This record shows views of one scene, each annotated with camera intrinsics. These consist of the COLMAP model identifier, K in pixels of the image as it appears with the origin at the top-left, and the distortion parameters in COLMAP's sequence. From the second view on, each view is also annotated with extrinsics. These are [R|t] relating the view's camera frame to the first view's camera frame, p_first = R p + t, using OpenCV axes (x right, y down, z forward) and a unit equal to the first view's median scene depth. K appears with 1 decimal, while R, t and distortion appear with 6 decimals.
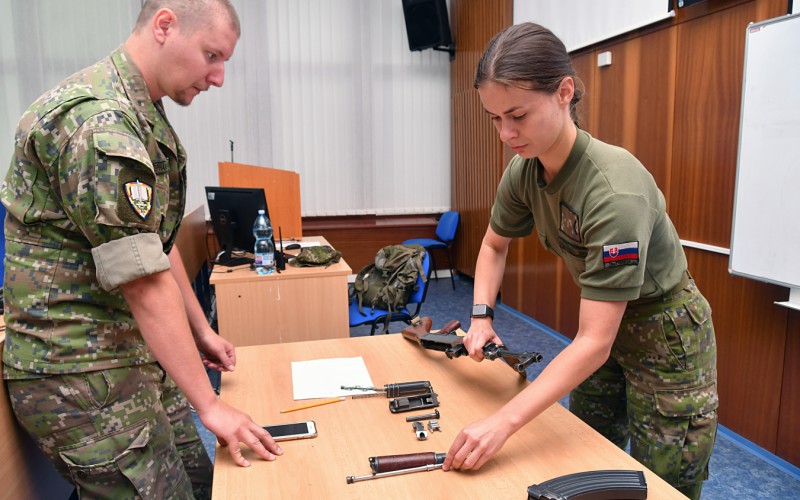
lens RADIAL K [[606.9, 0, 395.7], [0, 606.9, 242.4], [0, 0, 1]] dist [-0.058992, 0.041822]
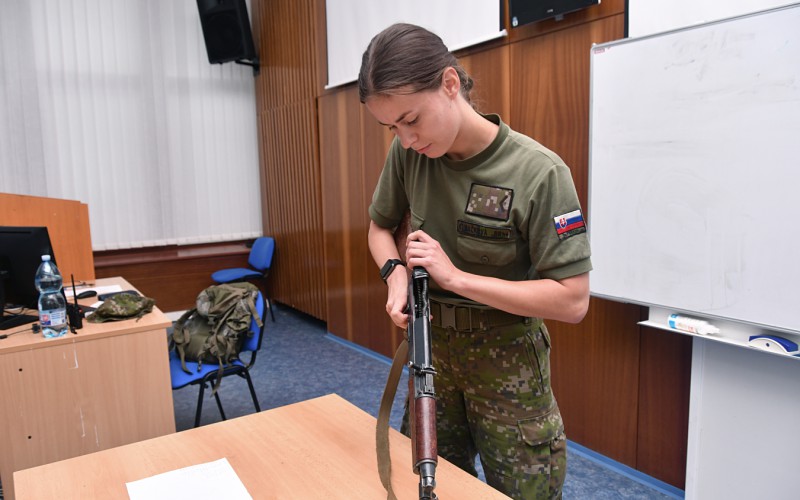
lens RADIAL K [[606.9, 0, 394.8], [0, 606.9, 238.0], [0, 0, 1]] dist [-0.058992, 0.041822]
pose [[0.943265, -0.052348, 0.327890, -0.049049], [0.063327, 0.997730, -0.022887, -0.030489], [-0.325947, 0.042353, 0.944439, 0.122359]]
